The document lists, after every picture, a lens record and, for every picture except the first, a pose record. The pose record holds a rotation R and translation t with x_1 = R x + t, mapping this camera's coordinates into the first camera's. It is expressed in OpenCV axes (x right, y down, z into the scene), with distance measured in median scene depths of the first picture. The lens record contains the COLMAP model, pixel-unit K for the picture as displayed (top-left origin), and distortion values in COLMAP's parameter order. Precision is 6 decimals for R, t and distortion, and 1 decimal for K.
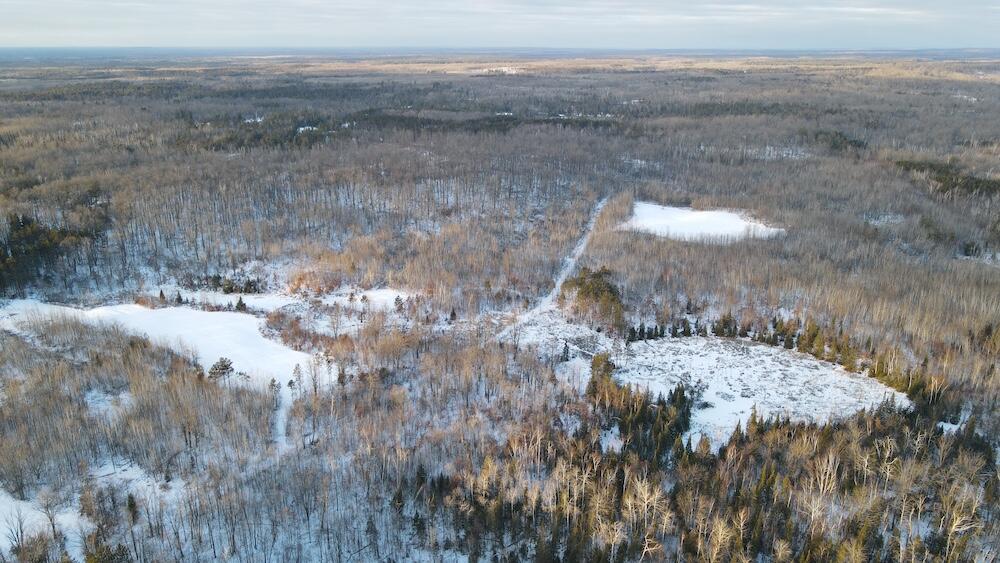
lens RADIAL K [[741.2, 0, 503.6], [0, 741.2, 280.3], [0, 0, 1]] dist [-0.000486, 0.041276]
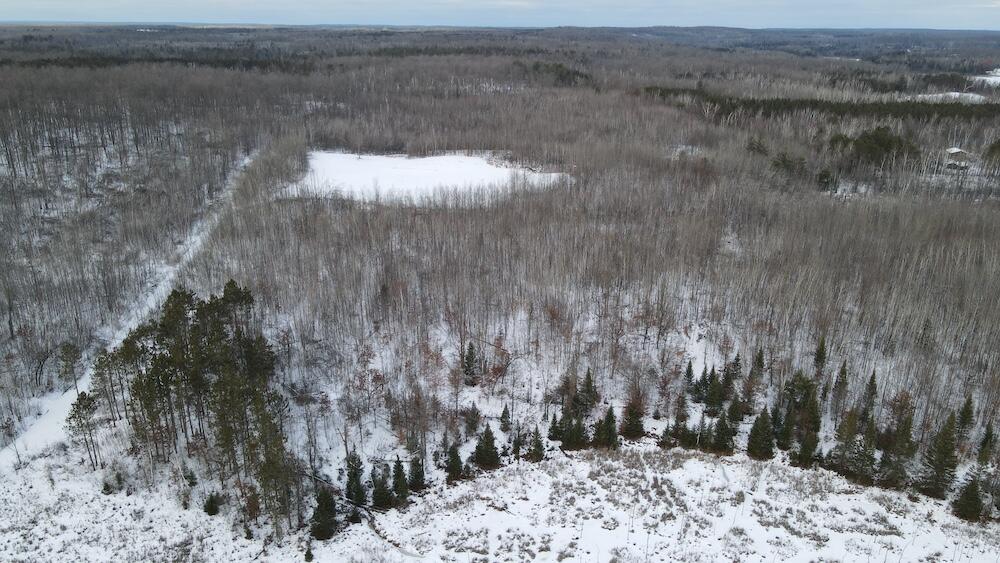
lens RADIAL K [[741.2, 0, 496.4], [0, 741.2, 282.7], [0, 0, 1]] dist [-0.000486, 0.041276]
pose [[0.917801, -0.125227, 0.376776, 0.107426], [0.116074, 0.992128, 0.047001, -0.018928], [-0.379695, 0.000596, 0.925111, 0.551092]]
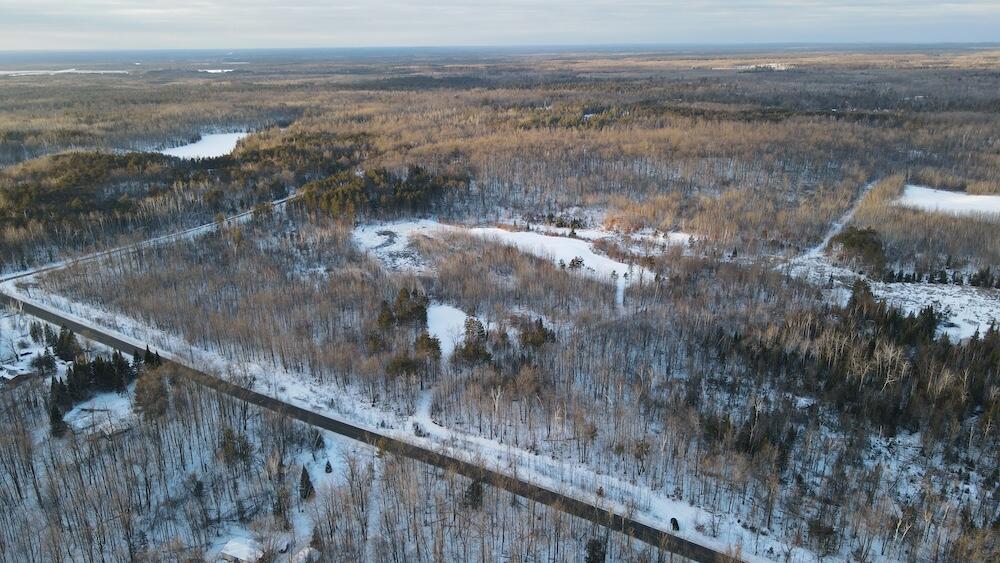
lens RADIAL K [[741.2, 0, 491.4], [0, 741.2, 278.2], [0, 0, 1]] dist [-0.000486, 0.041276]
pose [[0.942394, 0.094518, -0.320874, -0.042863], [-0.094281, 0.995412, 0.016312, 0.092723], [0.320944, 0.014880, 0.946981, -0.295627]]
